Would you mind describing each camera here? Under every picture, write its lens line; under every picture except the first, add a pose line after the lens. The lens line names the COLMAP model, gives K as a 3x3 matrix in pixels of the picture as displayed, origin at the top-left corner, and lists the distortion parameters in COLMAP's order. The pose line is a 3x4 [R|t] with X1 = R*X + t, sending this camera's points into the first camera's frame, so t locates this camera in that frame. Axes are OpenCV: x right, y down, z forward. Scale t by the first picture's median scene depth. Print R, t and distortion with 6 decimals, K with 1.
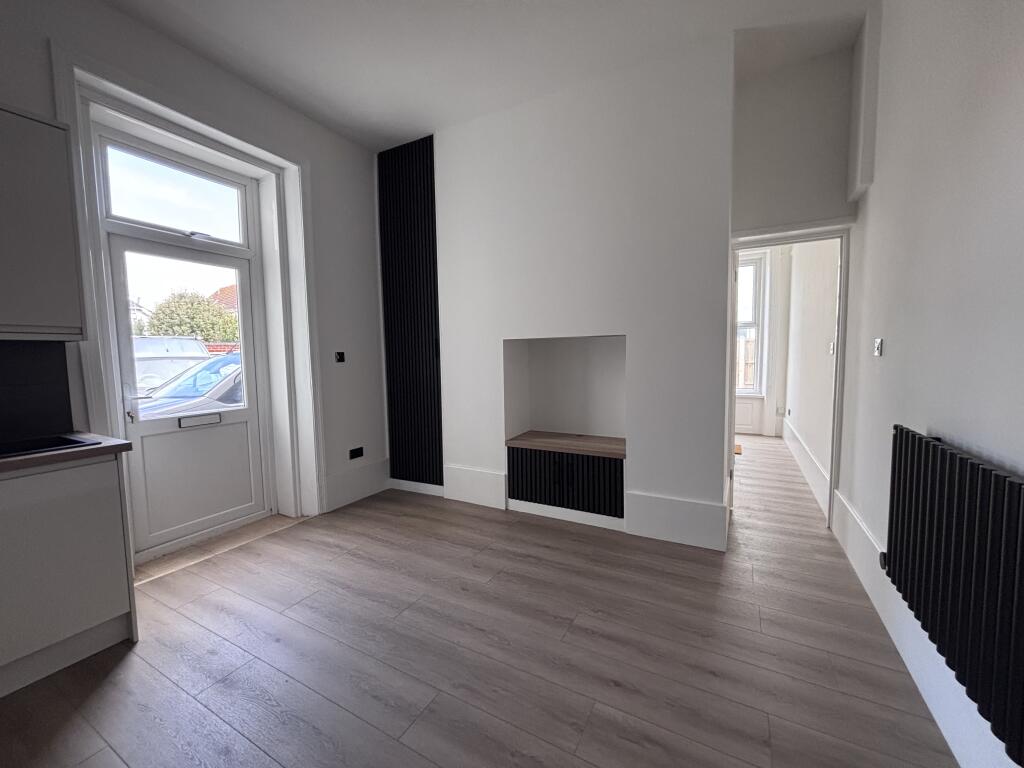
lens RADIAL K [[412.3, 0, 507.1], [0, 412.3, 383.9], [0, 0, 1]] dist [0.001068, -0.000151]
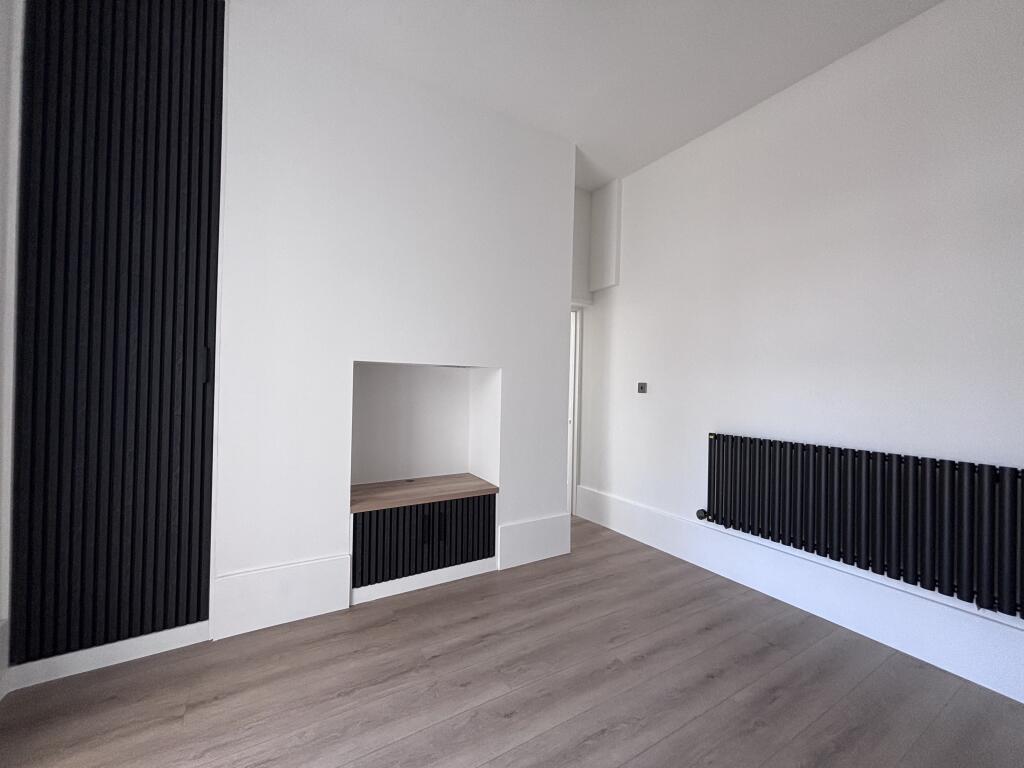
lens RADIAL K [[411.2, 0, 512.0], [0, 411.2, 384.0], [0, 0, 1]] dist [0.001847, 0.000187]
pose [[0.498576, 0.032624, 0.866232, -0.557676], [0.037074, 0.997575, -0.058909, -0.020656], [-0.866053, 0.061485, 0.496158, 0.466057]]
